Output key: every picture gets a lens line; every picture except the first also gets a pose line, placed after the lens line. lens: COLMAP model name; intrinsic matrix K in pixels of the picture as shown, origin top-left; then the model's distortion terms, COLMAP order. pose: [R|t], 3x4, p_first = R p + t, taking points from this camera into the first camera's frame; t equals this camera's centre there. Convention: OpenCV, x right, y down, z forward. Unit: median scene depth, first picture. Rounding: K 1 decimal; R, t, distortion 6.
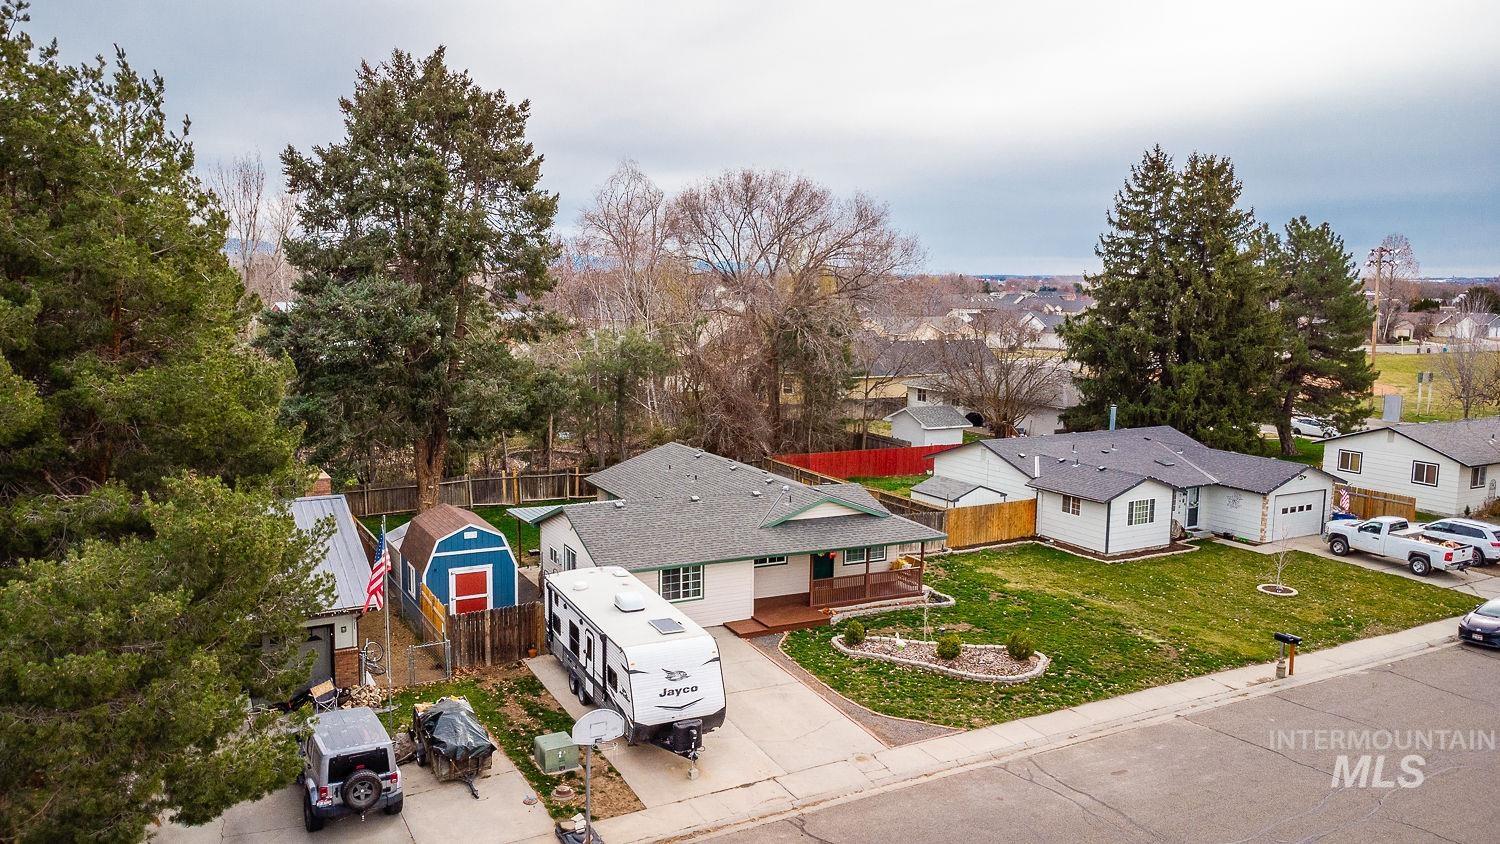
lens RADIAL K [[1085.7, 0, 756.0], [0, 1085.7, 421.1], [0, 0, 1]] dist [0.027932, -0.047322]
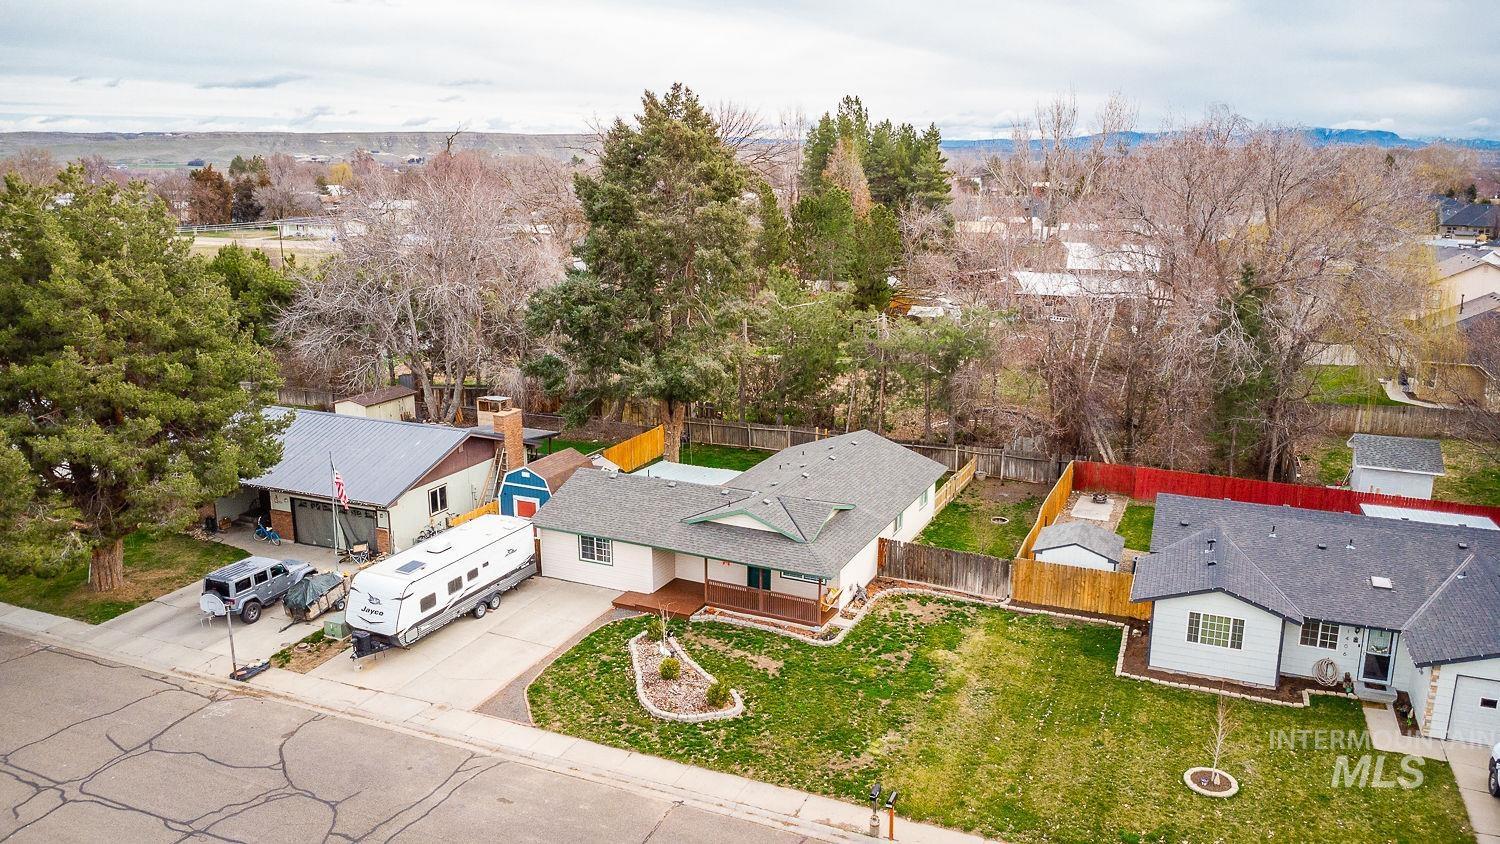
lens RADIAL K [[1085.7, 0, 792.9], [0, 1085.7, 408.6], [0, 0, 1]] dist [0.027932, -0.047322]
pose [[0.626593, 0.163094, -0.762091, 0.984922], [-0.099472, 0.986597, 0.129354, -0.189315], [0.772973, -0.005245, 0.634417, 0.389106]]
